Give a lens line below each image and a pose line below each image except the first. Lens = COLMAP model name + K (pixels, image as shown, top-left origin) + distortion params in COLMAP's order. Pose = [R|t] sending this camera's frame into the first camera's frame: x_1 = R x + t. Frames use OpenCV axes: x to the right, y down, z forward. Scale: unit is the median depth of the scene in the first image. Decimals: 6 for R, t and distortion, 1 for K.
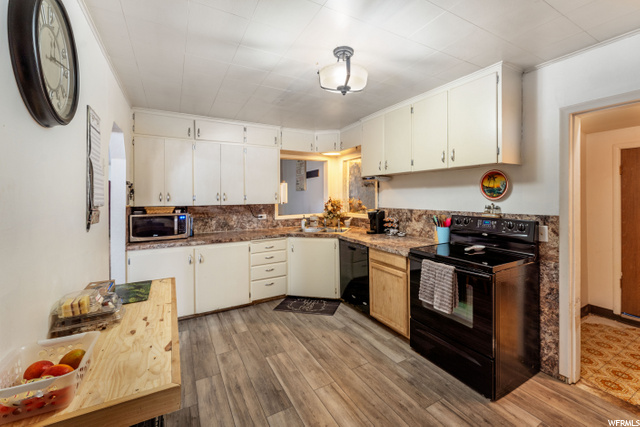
lens RADIAL K [[261.8, 0, 320.3], [0, 261.8, 195.2], [0, 0, 1]] dist [0.001054, 0.000224]
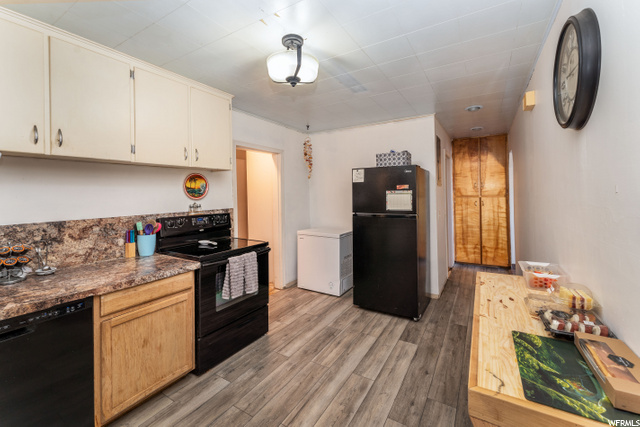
lens RADIAL K [[261.8, 0, 333.6], [0, 261.8, 193.0], [0, 0, 1]] dist [0.001054, 0.000224]
pose [[-0.507091, 0.010788, 0.861825, -0.608456], [0.014682, 0.999885, -0.003877, 0.003535], [-0.861767, 0.010687, -0.507191, 1.049265]]
